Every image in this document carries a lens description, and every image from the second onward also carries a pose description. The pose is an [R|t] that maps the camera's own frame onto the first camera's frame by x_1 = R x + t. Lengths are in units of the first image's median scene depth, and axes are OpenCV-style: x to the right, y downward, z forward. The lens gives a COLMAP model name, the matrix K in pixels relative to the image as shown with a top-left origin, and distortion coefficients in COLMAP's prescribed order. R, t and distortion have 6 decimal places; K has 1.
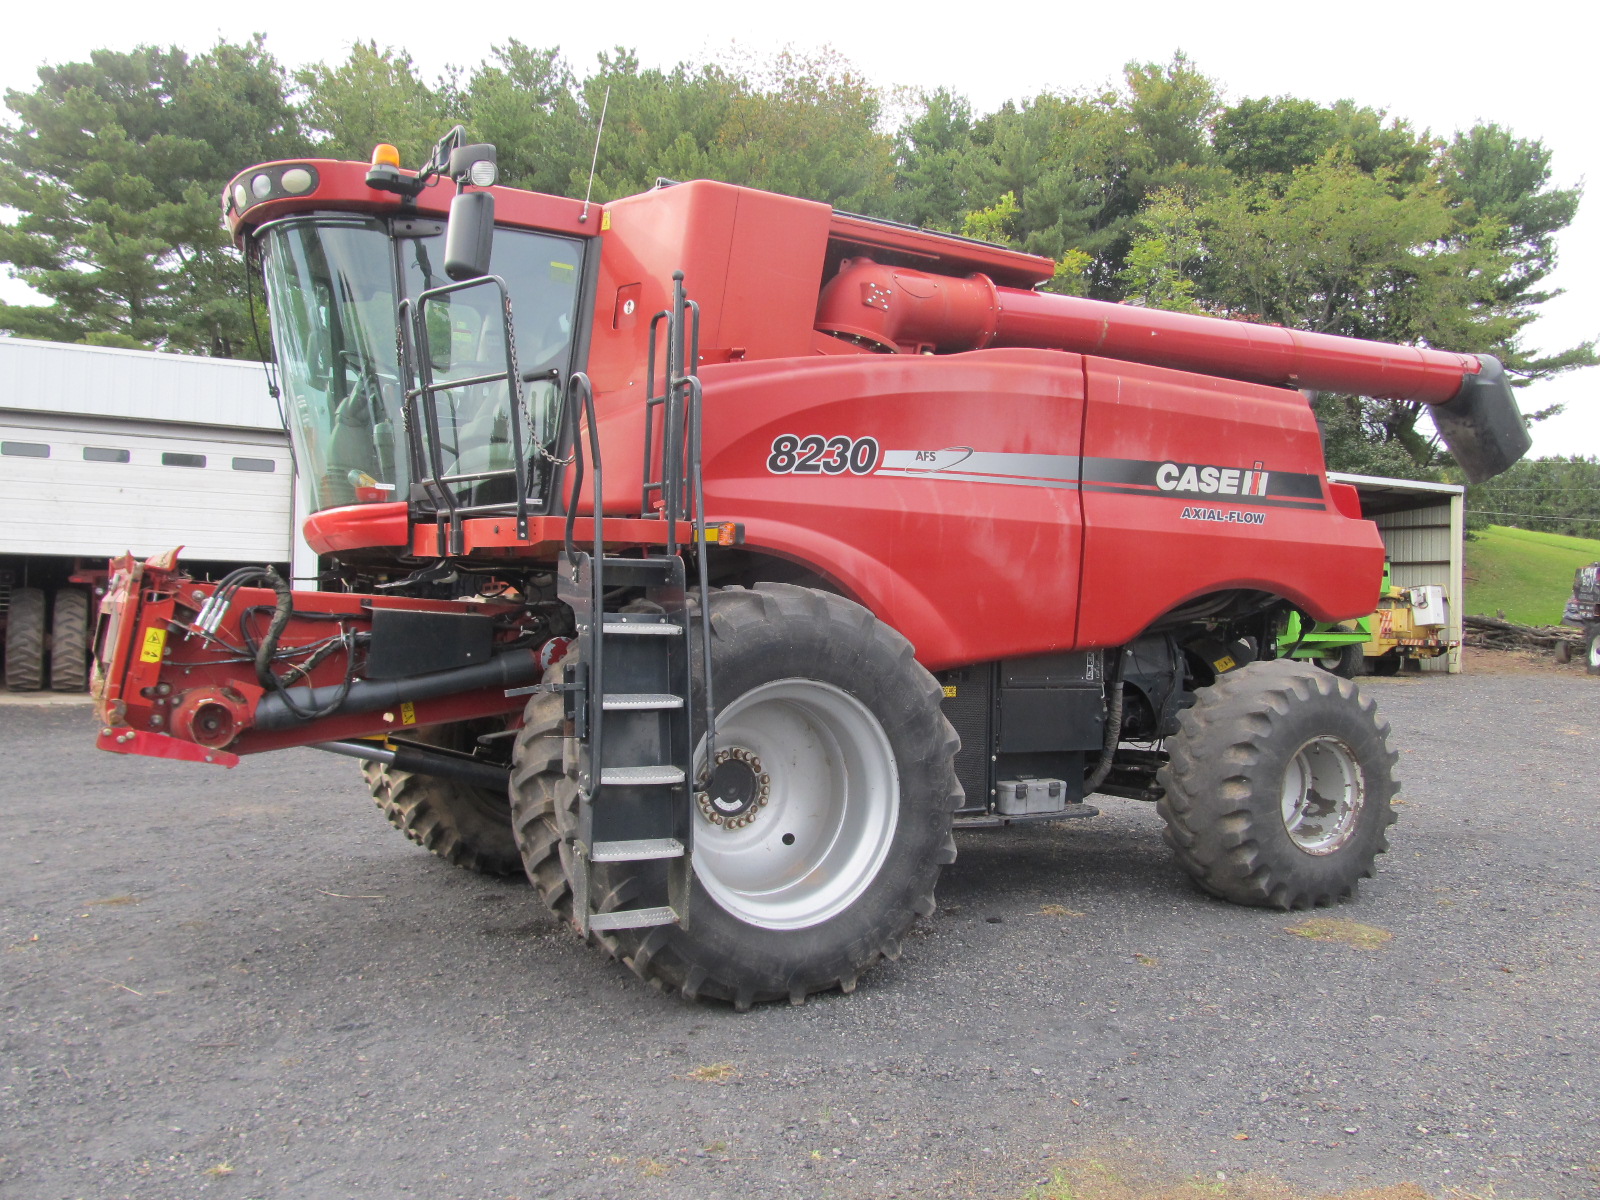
lens RADIAL K [[1325.8, 0, 800.0], [0, 1325.8, 600.0], [0, 0, 1]] dist [-0.081860, 0.040163]
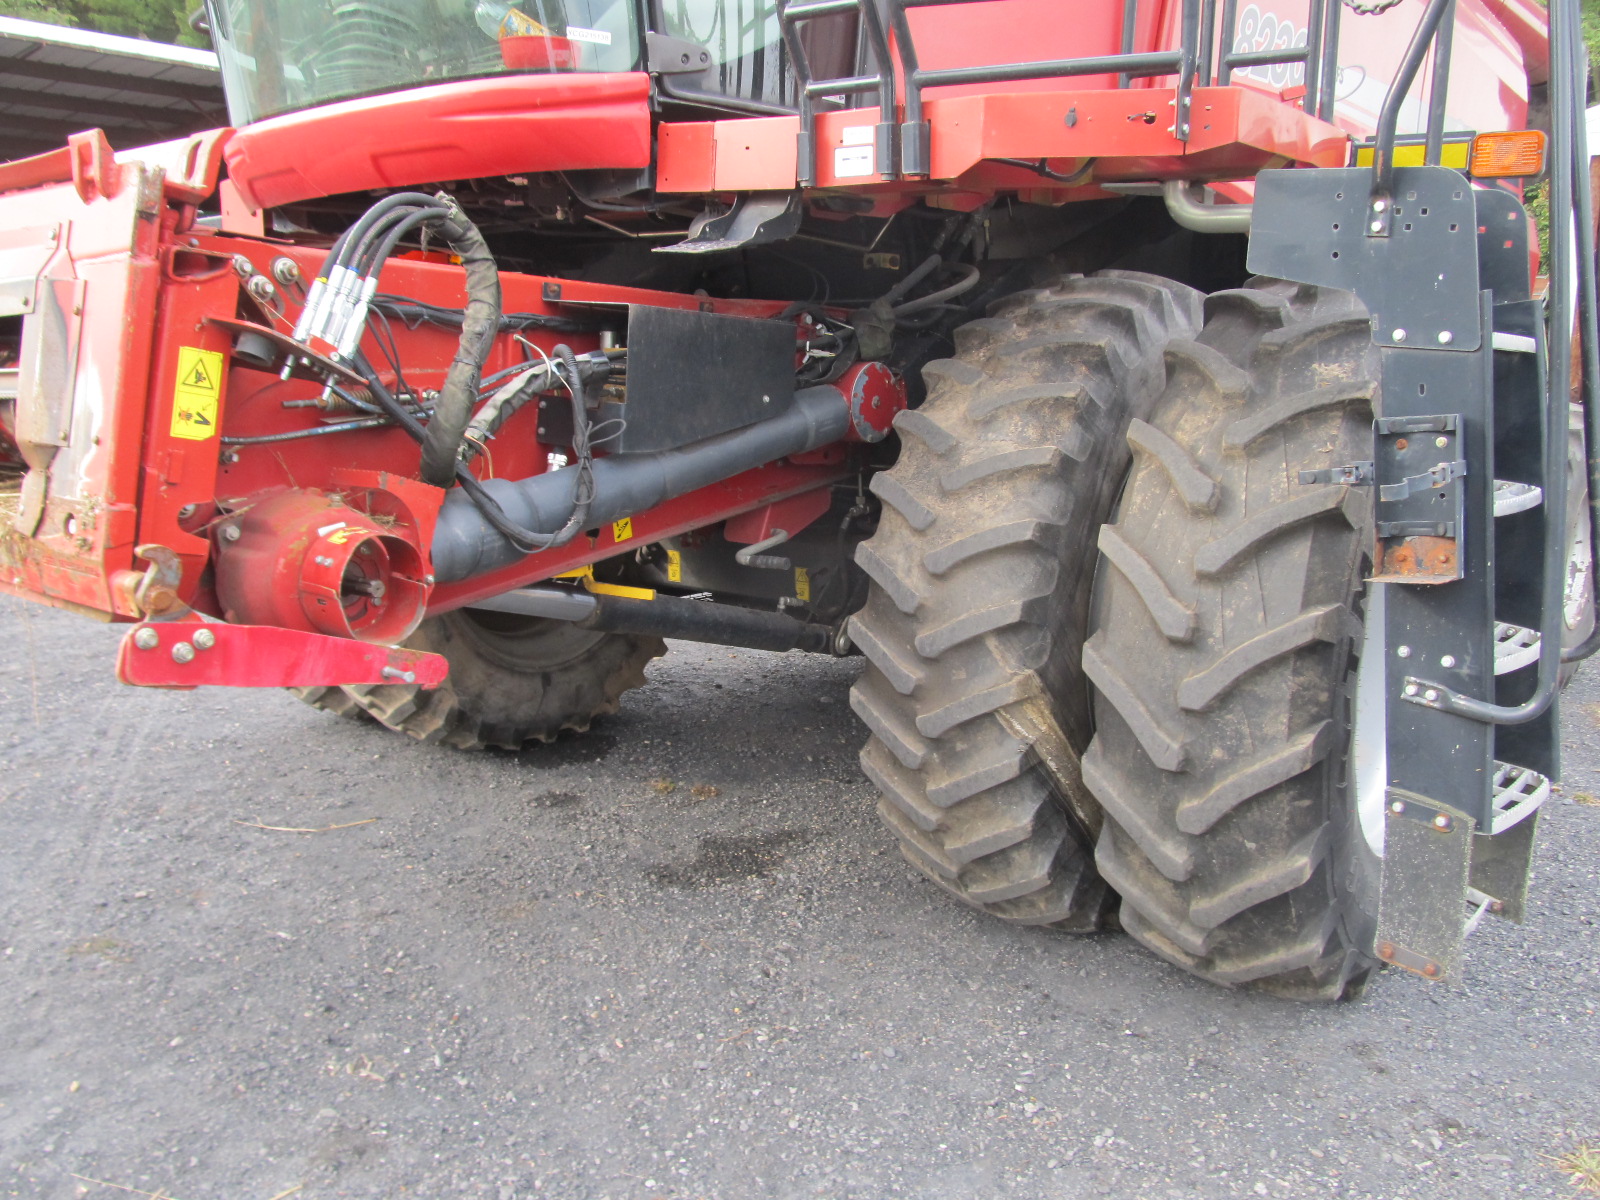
lens RADIAL K [[1325.8, 0, 800.0], [0, 1325.8, 600.0], [0, 0, 1]] dist [-0.081860, 0.040163]
pose [[0.937946, -0.069659, 0.339712, -0.409274], [0.000739, 0.980016, 0.198916, 0.015997], [-0.346780, -0.186322, 0.919254, 0.508940]]
